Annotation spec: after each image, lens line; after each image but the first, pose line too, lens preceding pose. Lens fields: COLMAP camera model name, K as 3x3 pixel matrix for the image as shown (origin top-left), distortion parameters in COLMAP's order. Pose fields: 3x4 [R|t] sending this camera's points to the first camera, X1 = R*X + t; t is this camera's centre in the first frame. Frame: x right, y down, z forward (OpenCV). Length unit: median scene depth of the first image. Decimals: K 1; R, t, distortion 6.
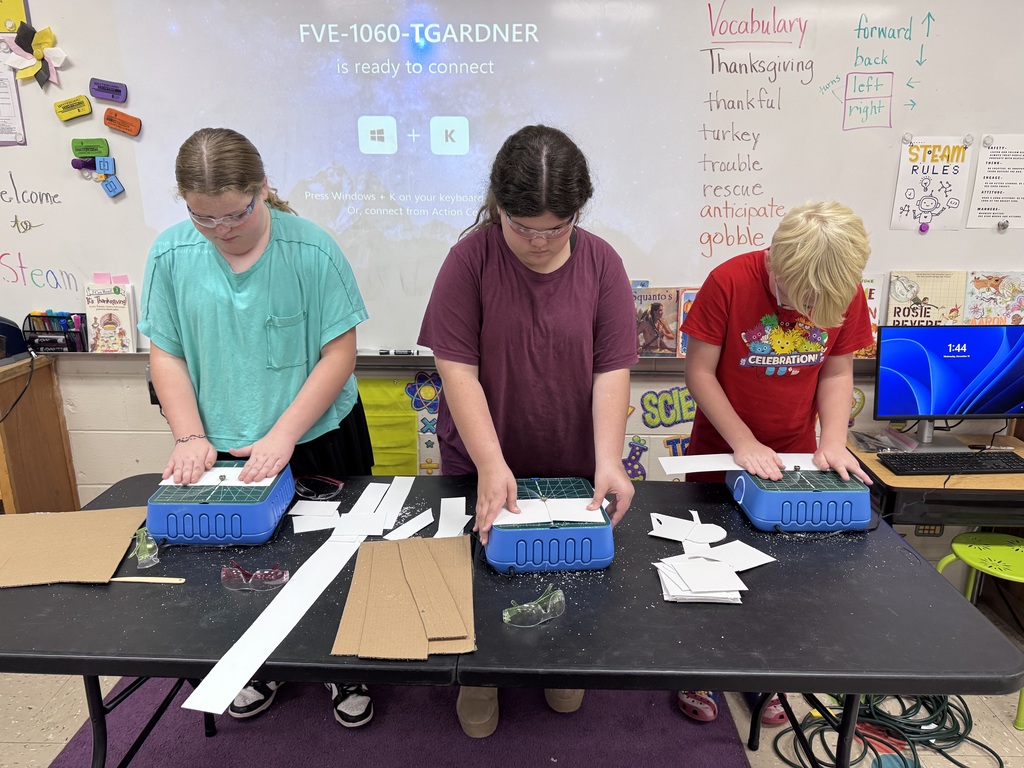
lens RADIAL K [[745.4, 0, 504.3], [0, 745.4, 394.8], [0, 0, 1]] dist [0.022573, -0.025205]
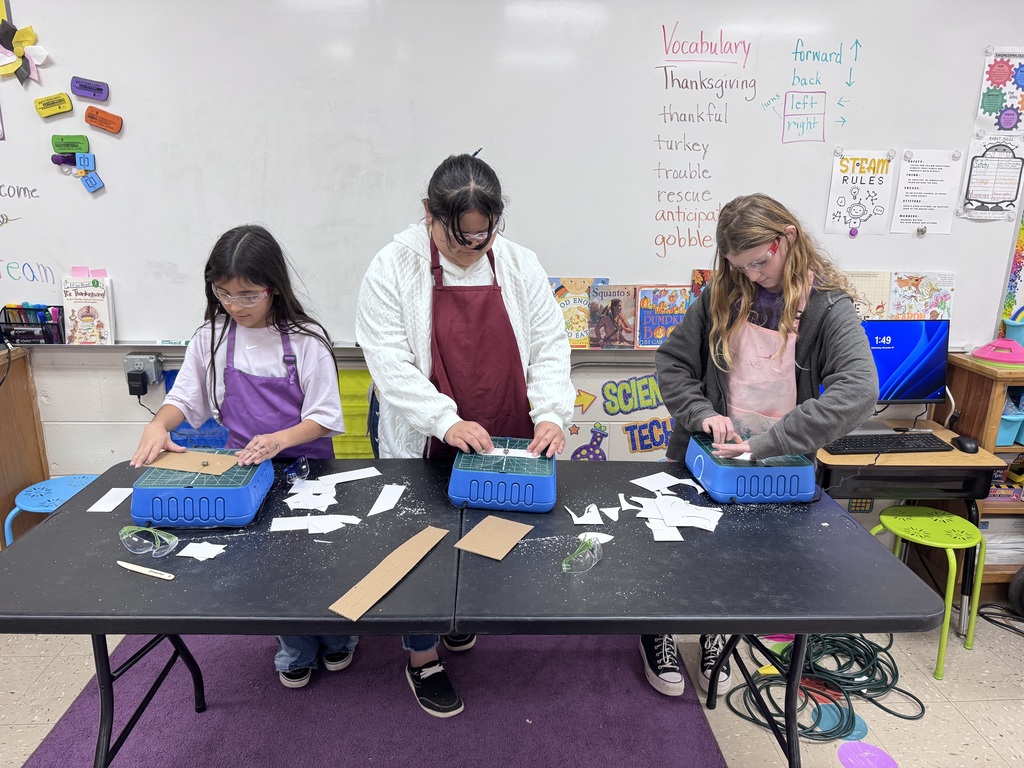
lens RADIAL K [[745.4, 0, 513.0], [0, 745.4, 388.0], [0, 0, 1]] dist [0.022573, -0.025205]
pose [[0.996902, -0.003966, 0.078551, -0.031103], [0.004521, 0.999966, -0.006896, 0.013331], [-0.078521, 0.007230, 0.996886, -0.064791]]
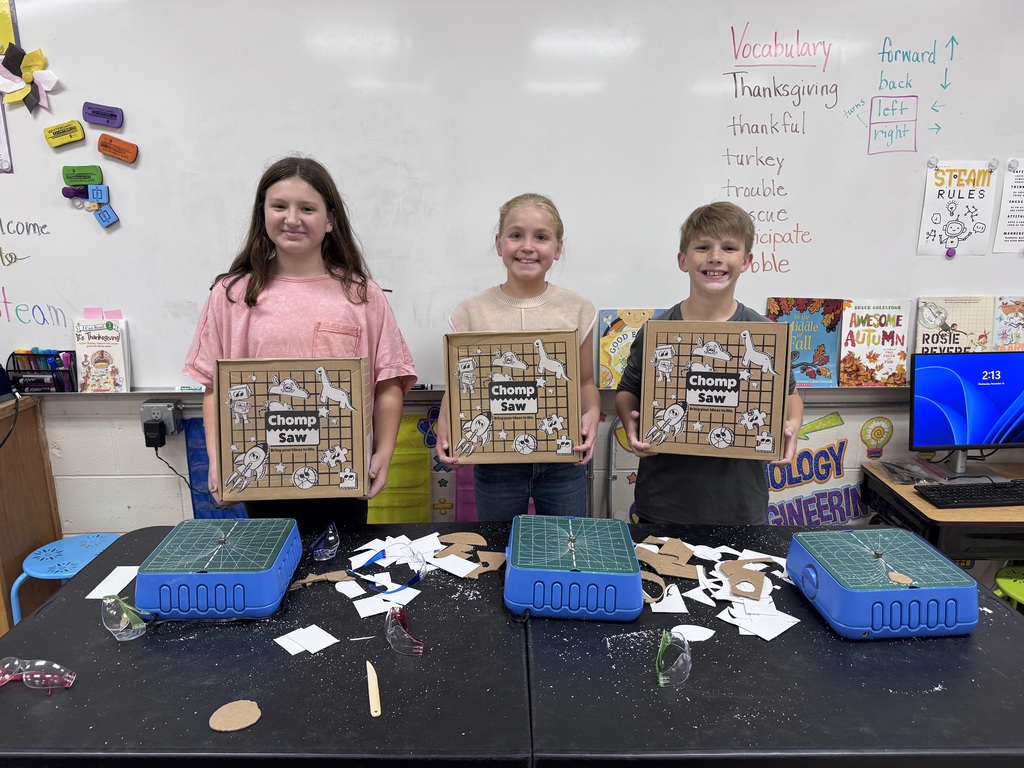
lens RADIAL K [[745.4, 0, 506.8], [0, 745.4, 391.7], [0, 0, 1]] dist [0.022573, -0.025205]
pose [[0.999210, -0.014785, 0.036886, -0.058718], [0.016171, 0.999163, -0.037583, -0.014443], [-0.036299, 0.038150, 0.998613, 0.051643]]
